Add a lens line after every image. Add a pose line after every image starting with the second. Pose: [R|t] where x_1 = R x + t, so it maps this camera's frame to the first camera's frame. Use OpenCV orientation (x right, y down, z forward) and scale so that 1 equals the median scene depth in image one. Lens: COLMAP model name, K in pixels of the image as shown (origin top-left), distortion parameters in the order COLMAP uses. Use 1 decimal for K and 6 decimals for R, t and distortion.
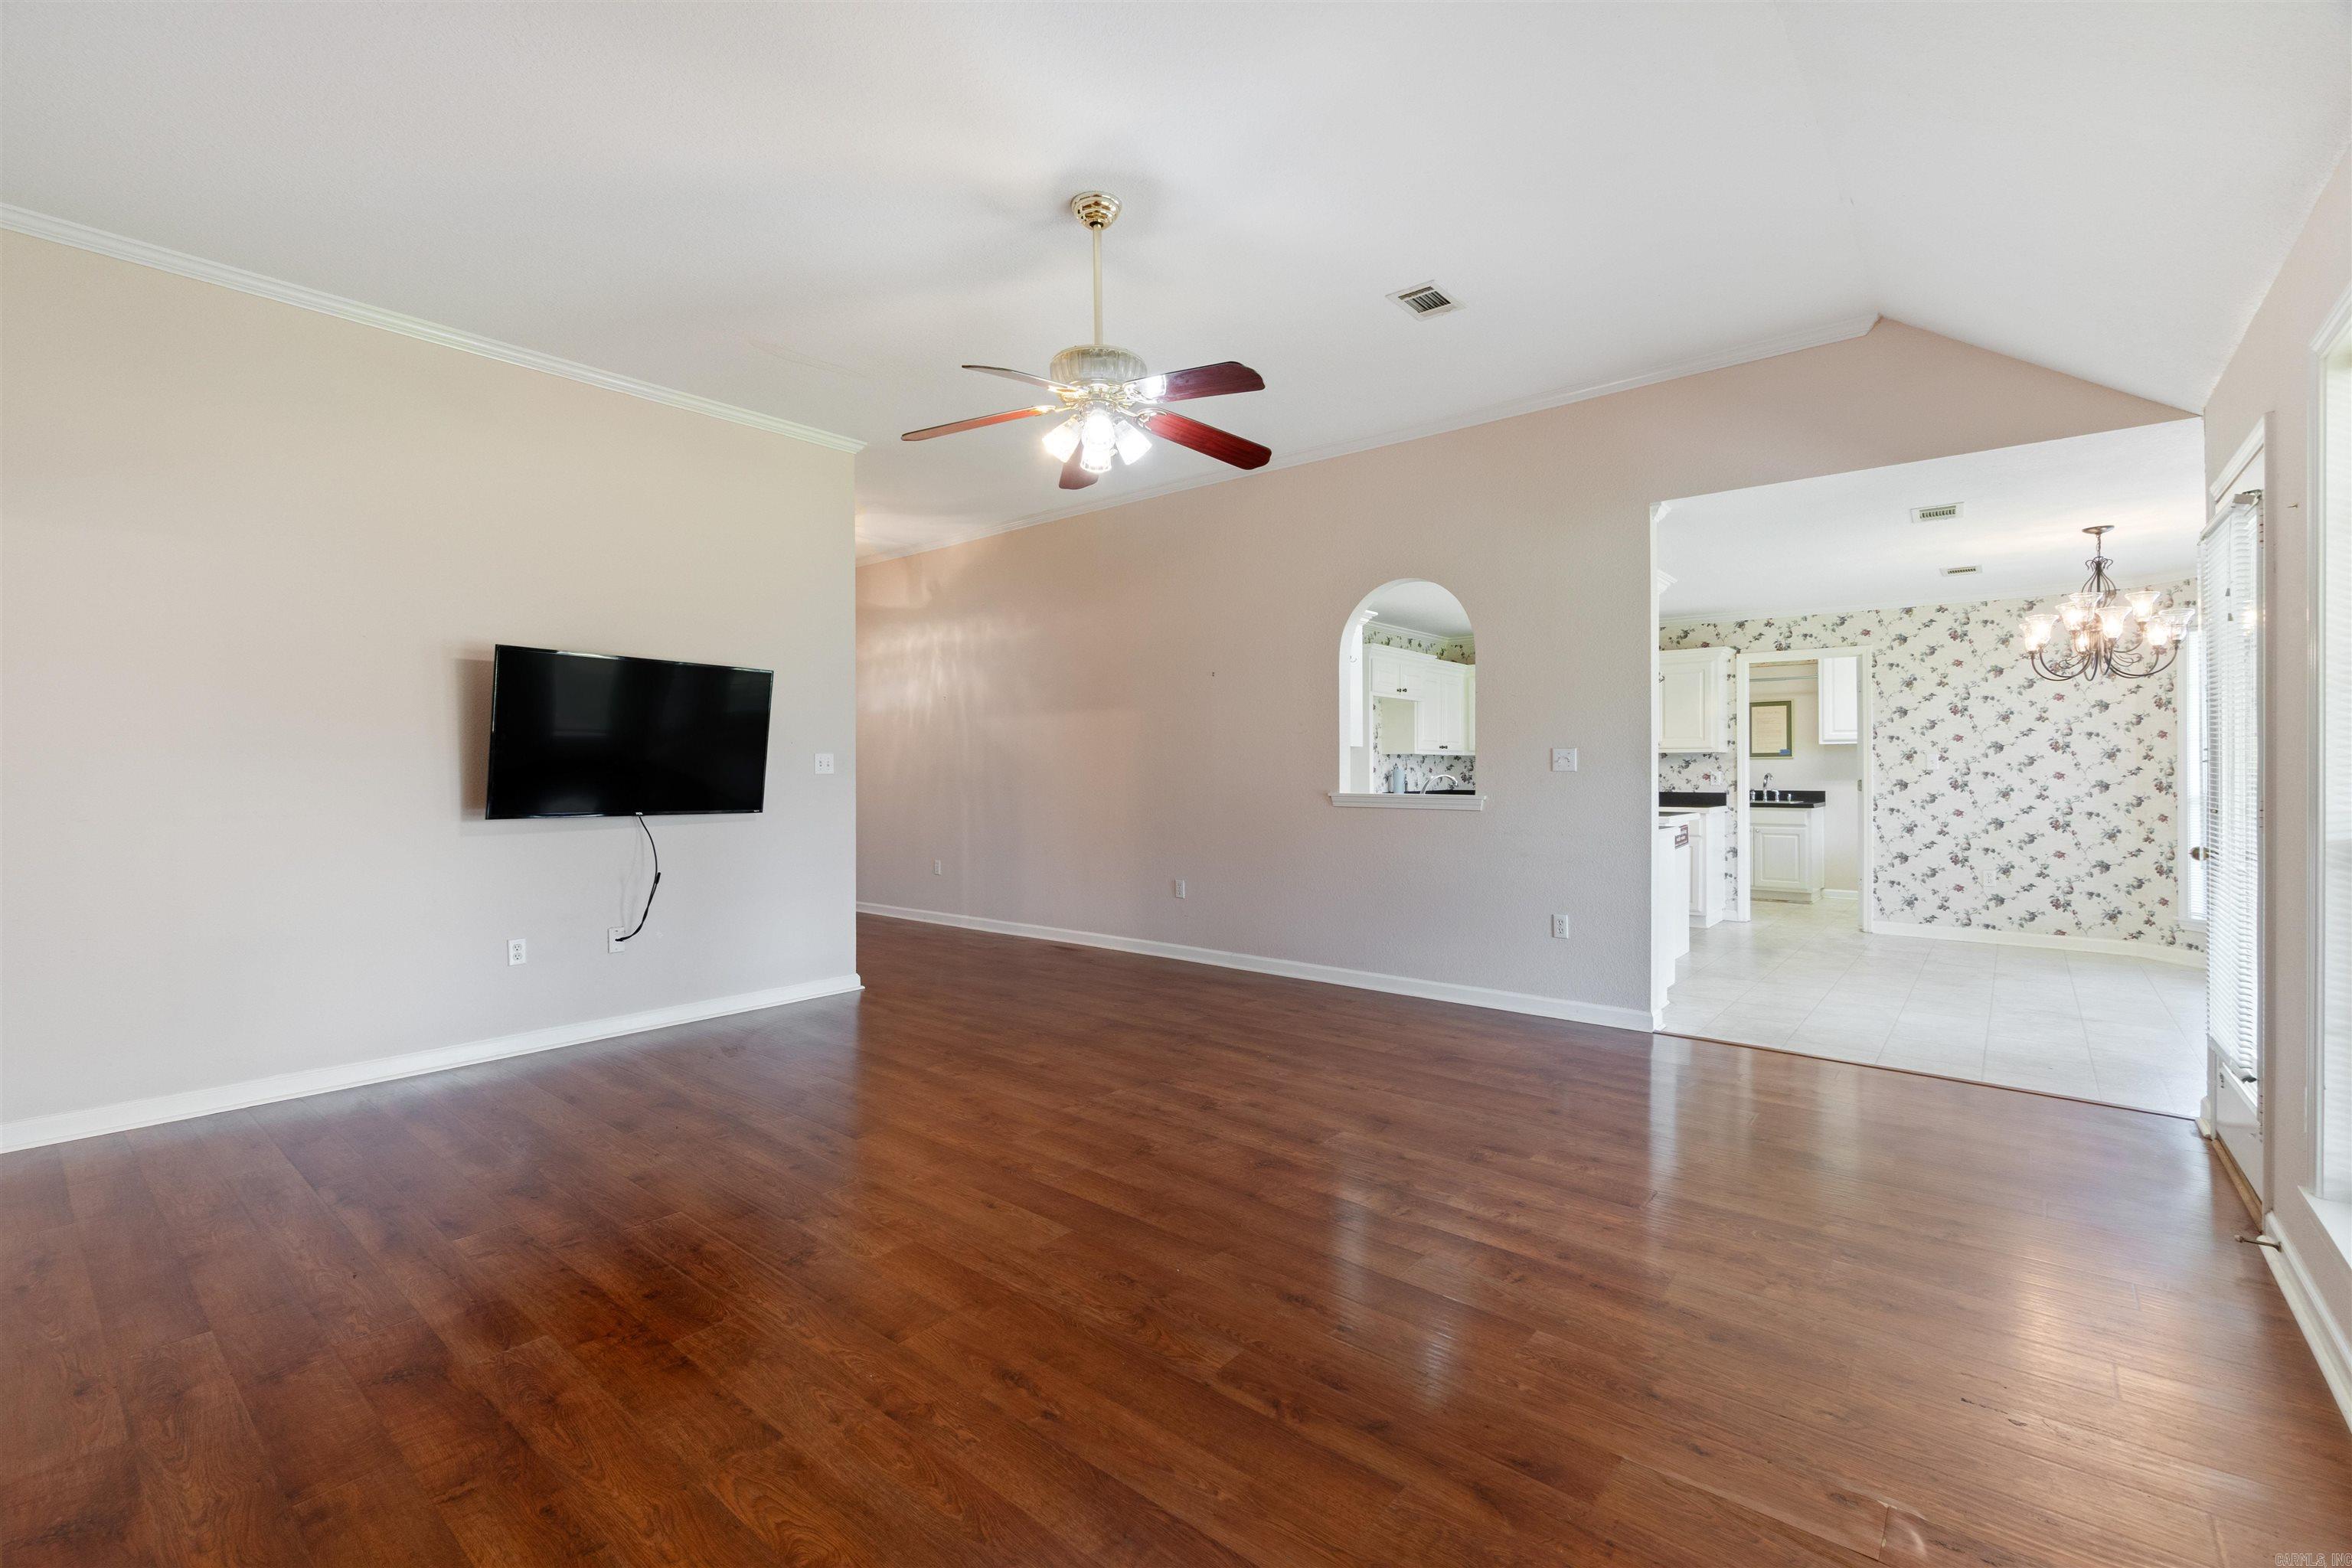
lens RADIAL K [[1018.7, 0, 1169.5], [0, 1018.7, 767.3], [0, 0, 1]] dist [-0.001038, 0.000141]
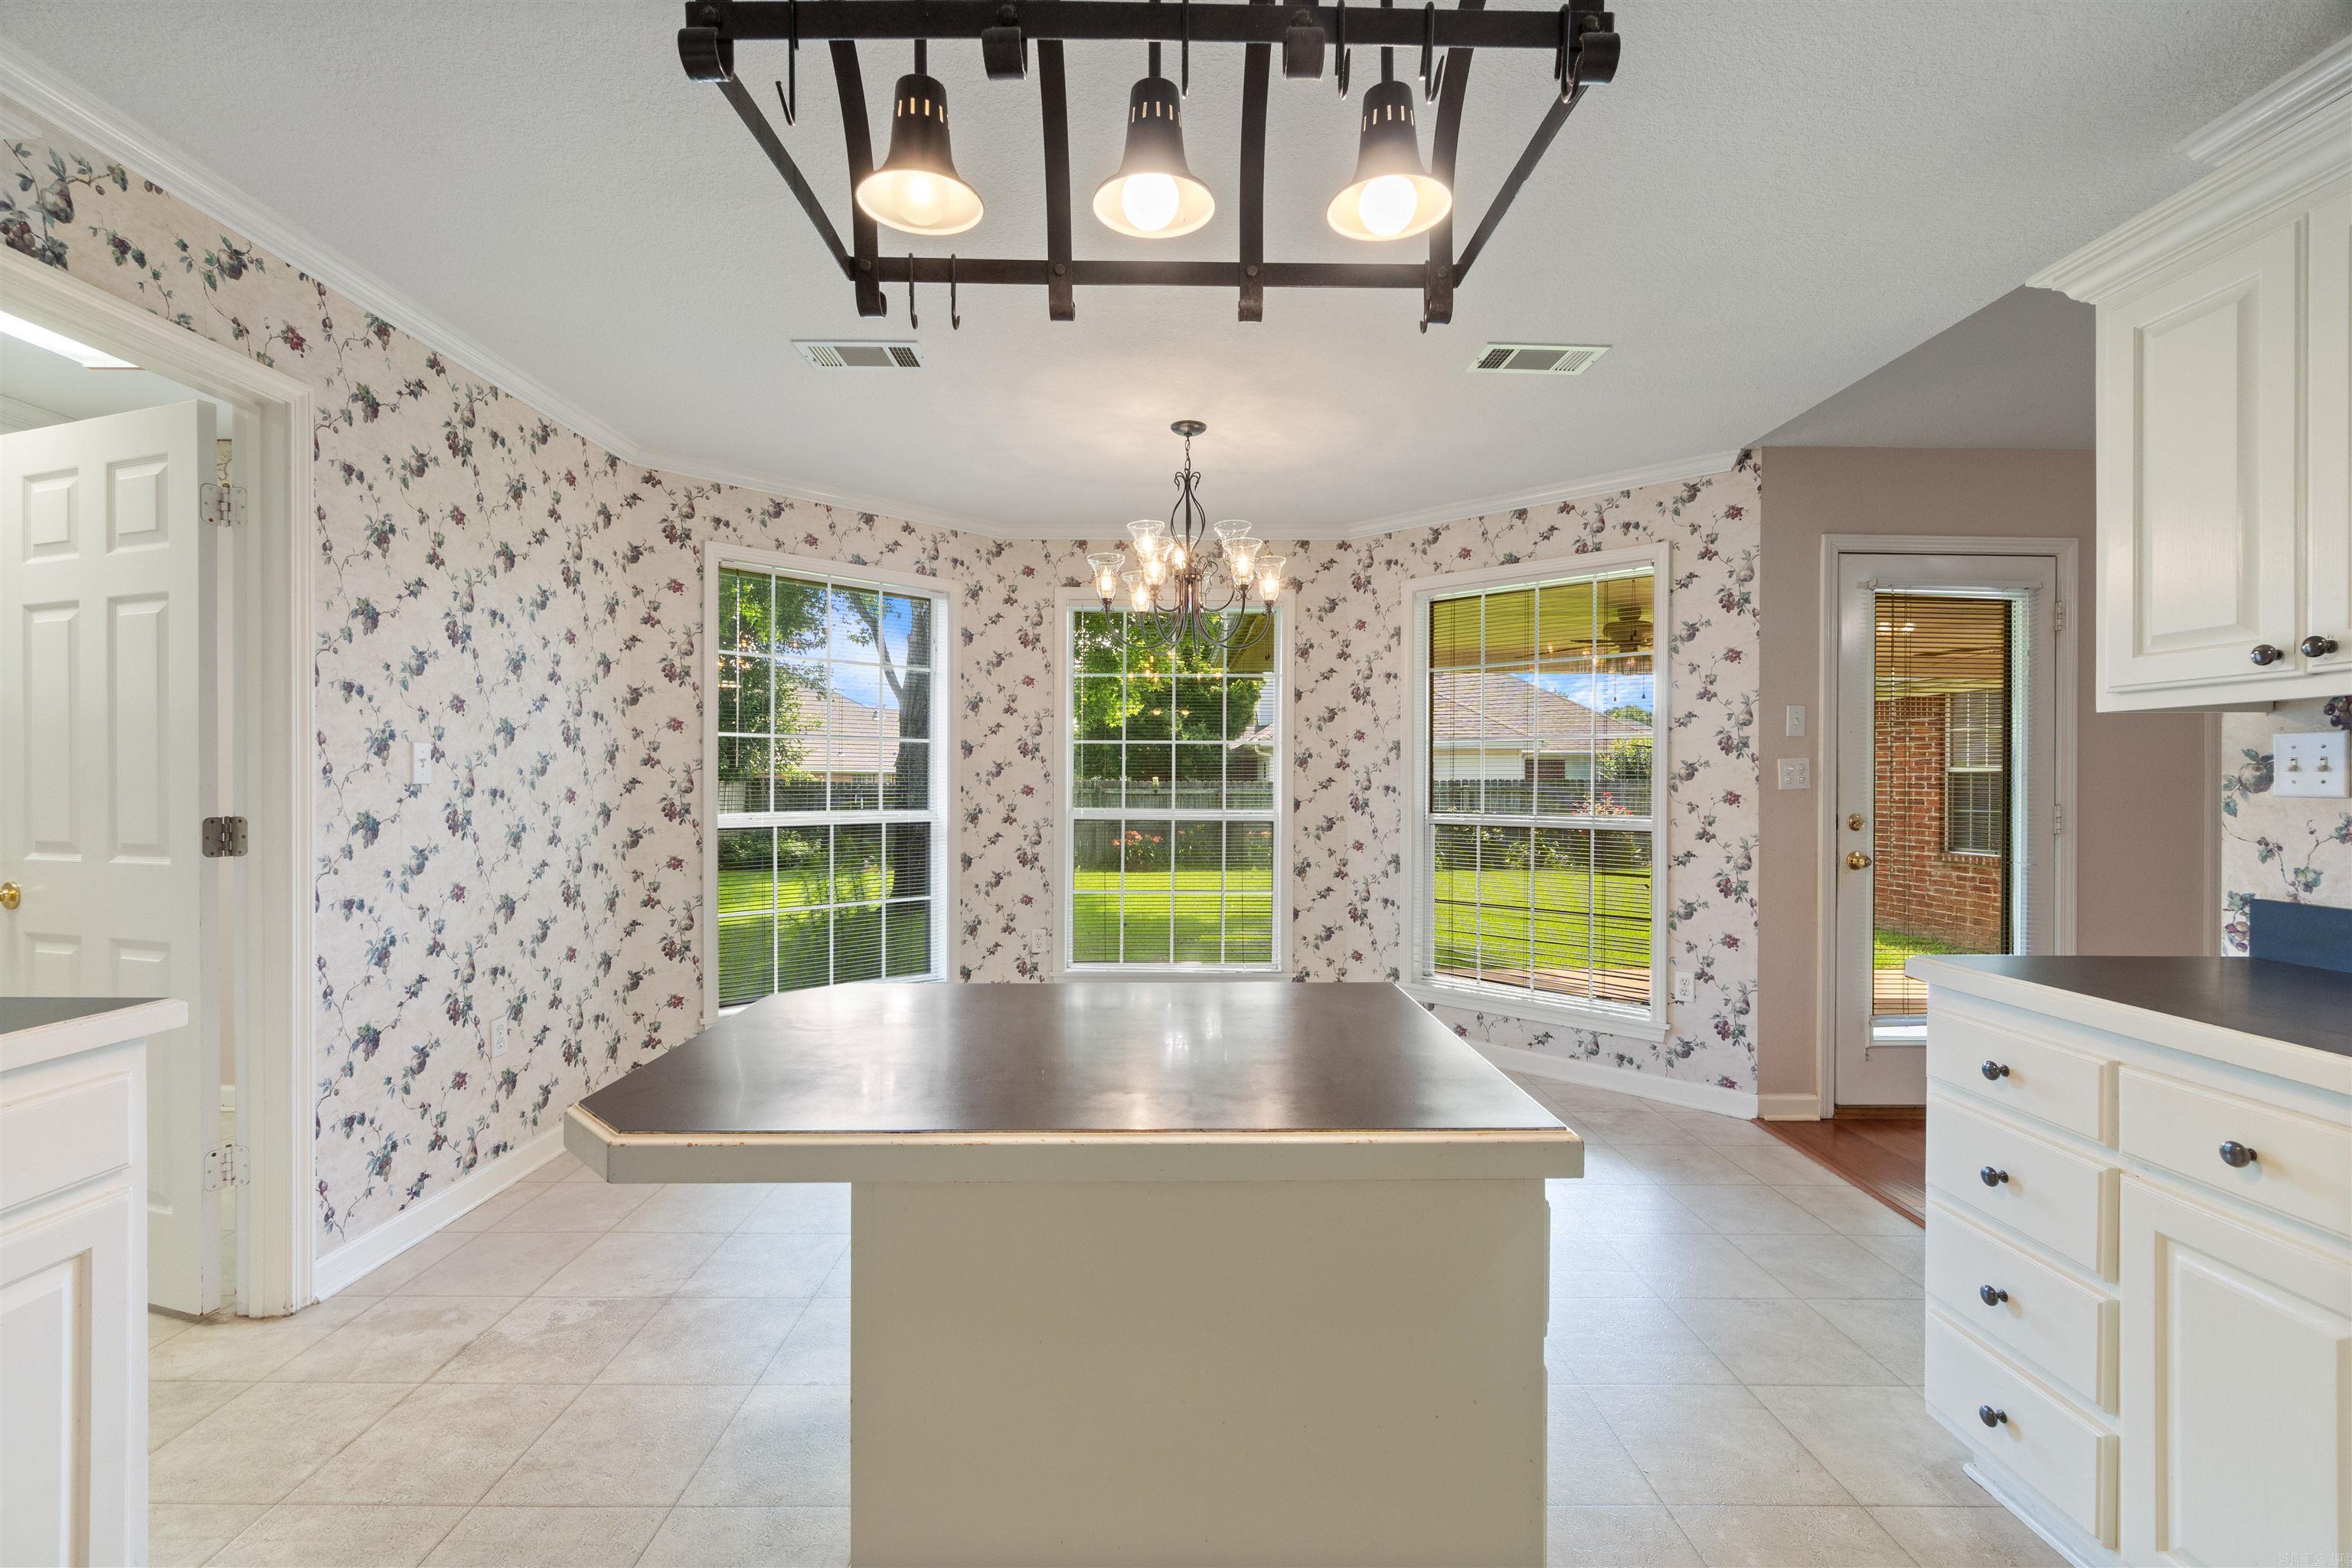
lens RADIAL K [[1015.0, 0, 1163.0], [0, 1015.0, 781.2], [0, 0, 1]] dist [-0.006209, 0.000488]
pose [[-0.642186, 0.000871, 0.766549, 0.296528], [-0.000899, 0.999998, -0.001890, 0.002000], [-0.766549, -0.001903, -0.642183, 1.050923]]
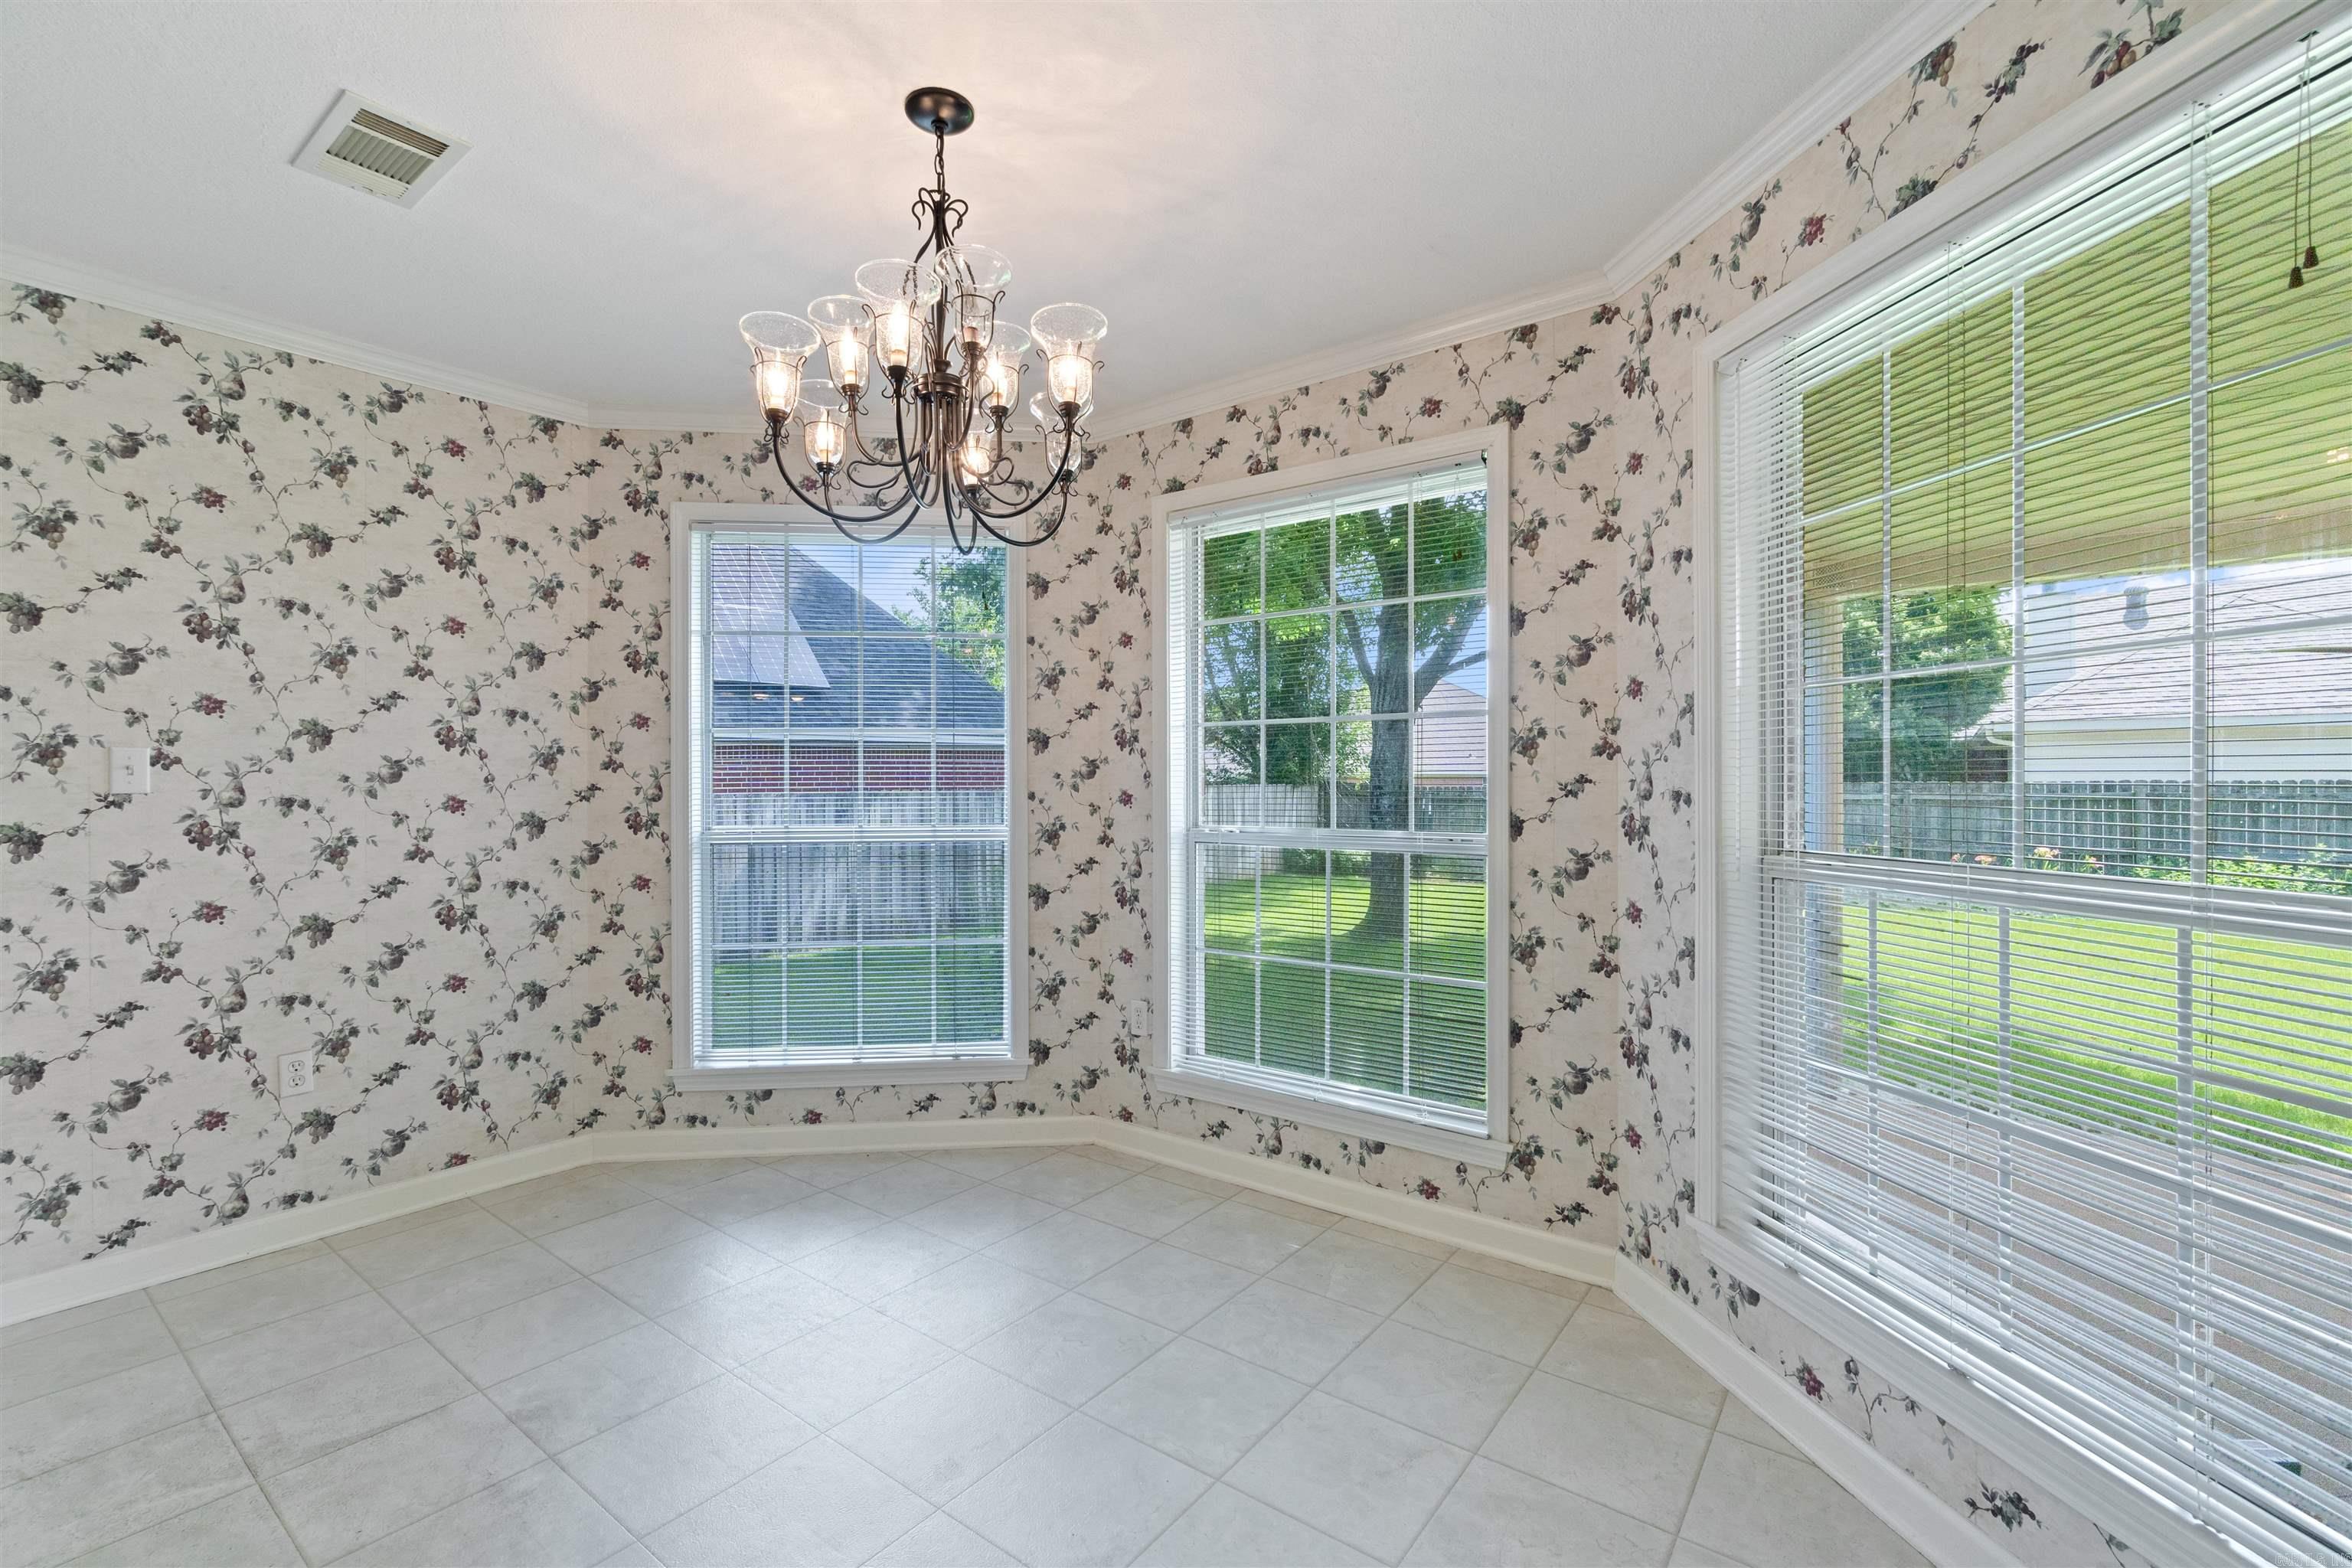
lens RADIAL K [[1015.0, 0, 1163.0], [0, 1015.0, 781.2], [0, 0, 1]] dist [-0.006209, 0.000488]
pose [[-0.039555, 0.005500, 0.999202, 0.406289], [0.004008, 0.999978, -0.005345, 0.001693], [-0.999209, 0.003794, -0.039576, 0.681372]]
